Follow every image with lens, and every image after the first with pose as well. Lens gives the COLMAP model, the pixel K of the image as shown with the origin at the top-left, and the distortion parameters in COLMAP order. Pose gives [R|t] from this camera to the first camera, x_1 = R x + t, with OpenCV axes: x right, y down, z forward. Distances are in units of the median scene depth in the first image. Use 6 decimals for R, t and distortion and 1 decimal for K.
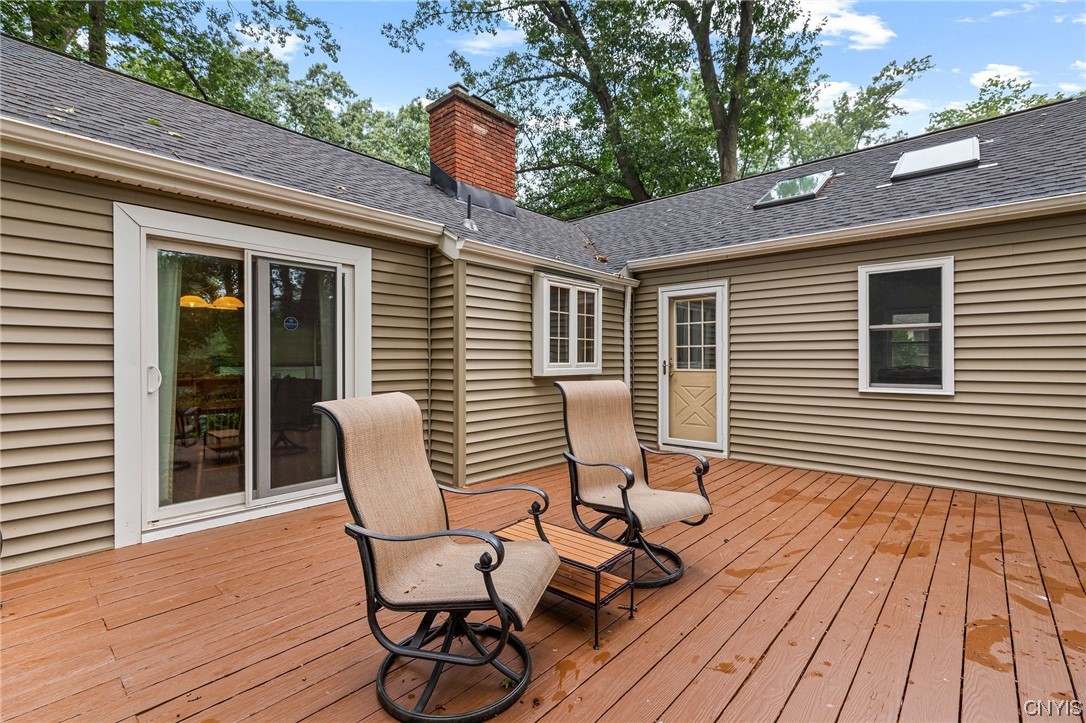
lens RADIAL K [[482.3, 0, 543.0], [0, 482.3, 361.5], [0, 0, 1]] dist [0.001622, 0.000786]
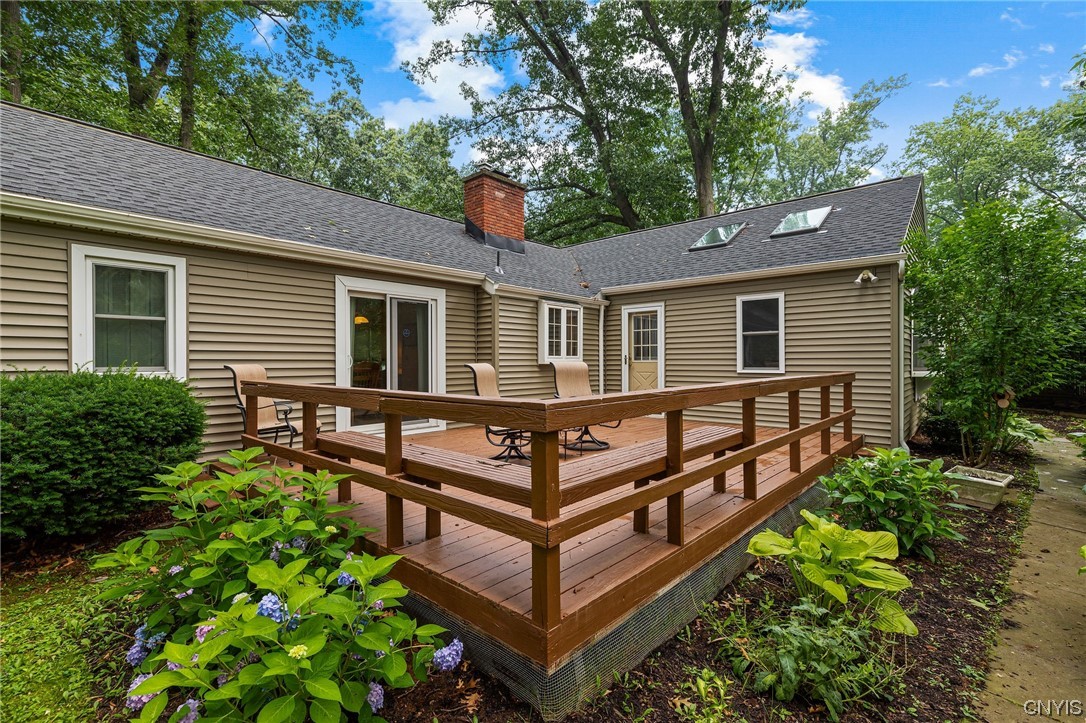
lens RADIAL K [[482.3, 0, 543.0], [0, 482.3, 361.5], [0, 0, 1]] dist [0.001622, 0.000786]
pose [[0.999995, -0.002064, -0.002551, -0.000073], [0.002058, 0.999995, -0.002359, 0.006409], [0.002555, 0.002354, 0.999994, -0.152599]]
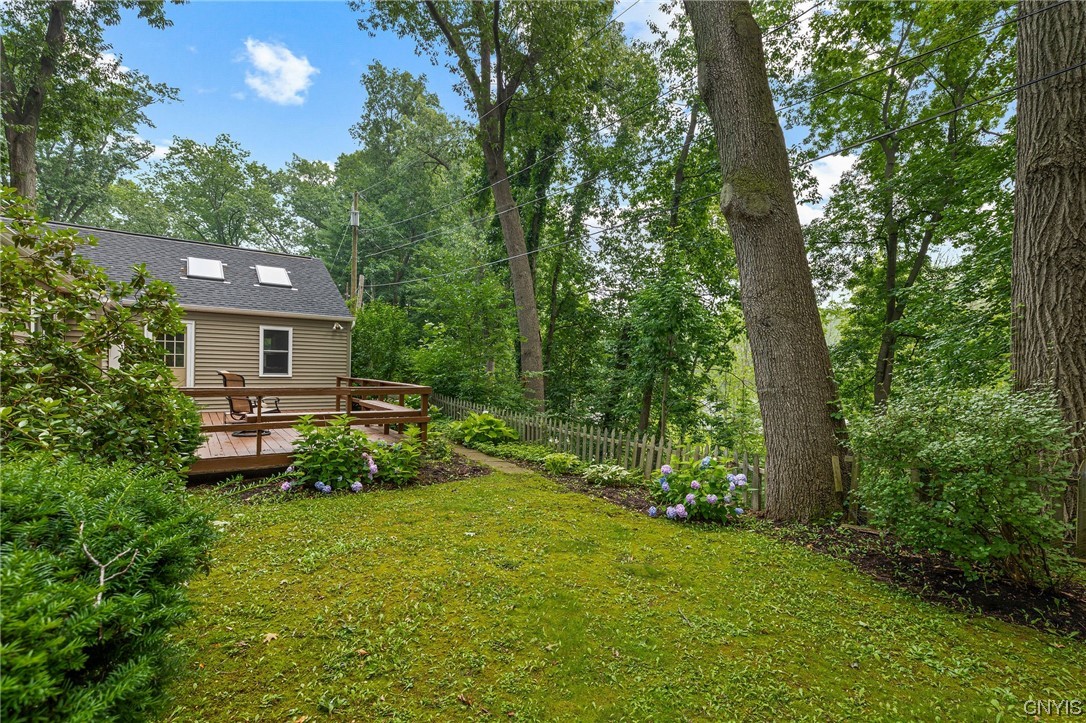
lens RADIAL K [[505.0, 0, 543.9], [0, 505.0, 376.8], [0, 0, 1]] dist [0.002230, 0.000636]
pose [[0.223504, -0.012501, 0.974623, -0.366312], [-0.019643, 0.999657, 0.017327, -0.002338], [-0.974505, -0.023017, 0.223181, -0.236368]]
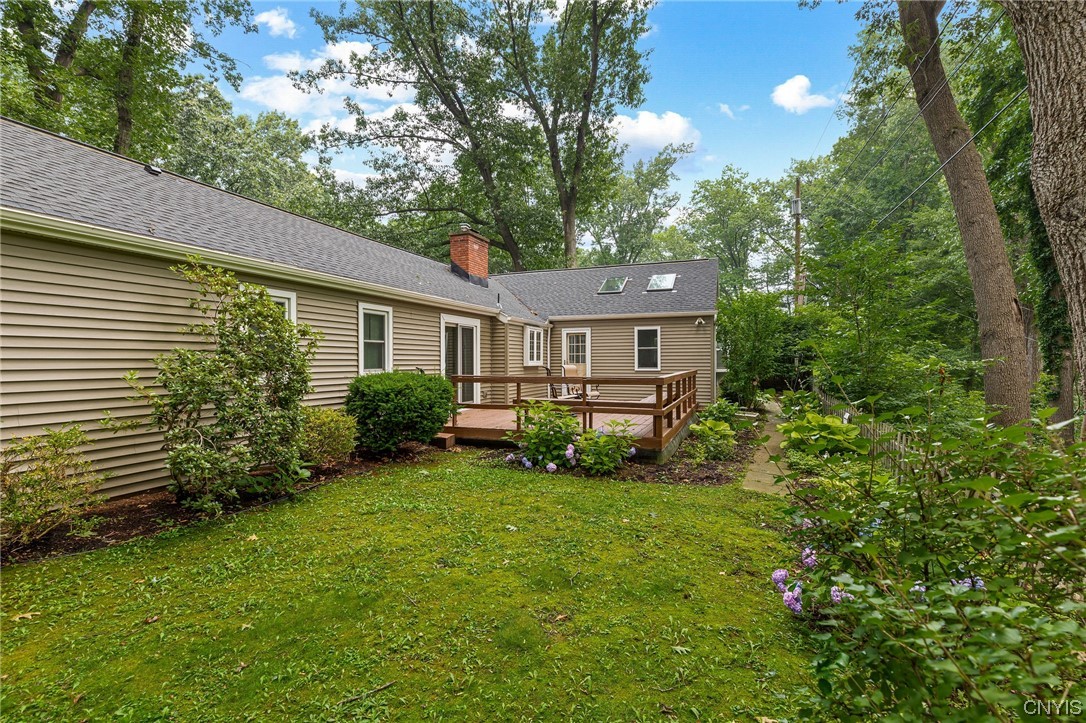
lens RADIAL K [[482.3, 0, 543.0], [0, 482.3, 361.5], [0, 0, 1]] dist [0.001622, 0.000786]
pose [[0.938660, -0.002362, 0.344836, -0.202077], [0.003291, 0.999992, -0.002109, 0.003075], [-0.344829, 0.003114, 0.938660, -0.358498]]
